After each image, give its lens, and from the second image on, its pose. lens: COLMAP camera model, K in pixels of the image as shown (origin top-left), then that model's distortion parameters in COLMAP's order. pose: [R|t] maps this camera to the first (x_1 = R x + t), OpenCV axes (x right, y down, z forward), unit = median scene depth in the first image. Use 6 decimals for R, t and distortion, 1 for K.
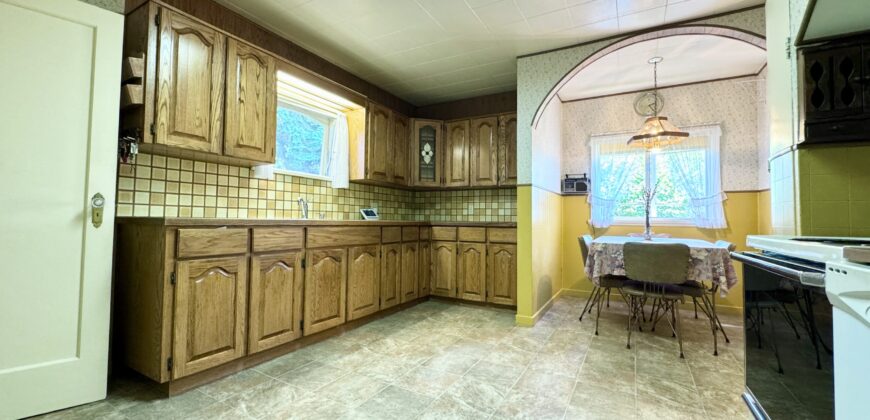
lens RADIAL K [[351.5, 0, 435.0], [0, 351.5, 210.0], [0, 0, 1]] dist [0.000648, 0.000183]
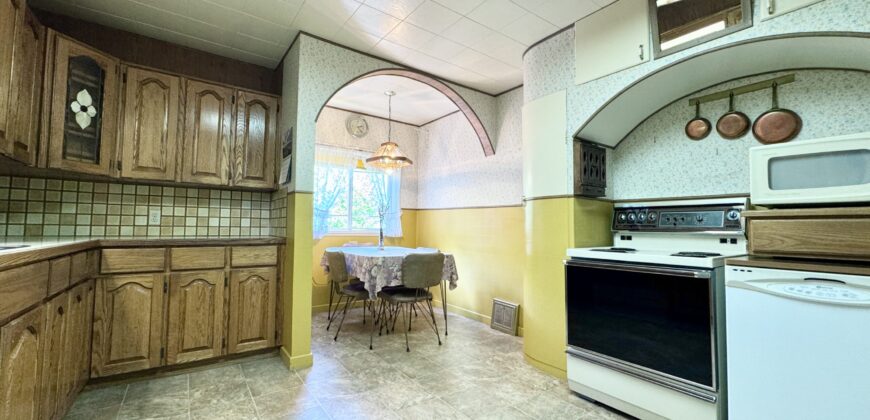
lens RADIAL K [[351.5, 0, 435.0], [0, 351.5, 210.0], [0, 0, 1]] dist [0.000648, 0.000183]
pose [[0.413235, 0.037084, 0.909869, -0.307477], [-0.034149, 0.999099, -0.025211, -0.017391], [-0.909984, -0.020654, 0.414129, 0.336688]]
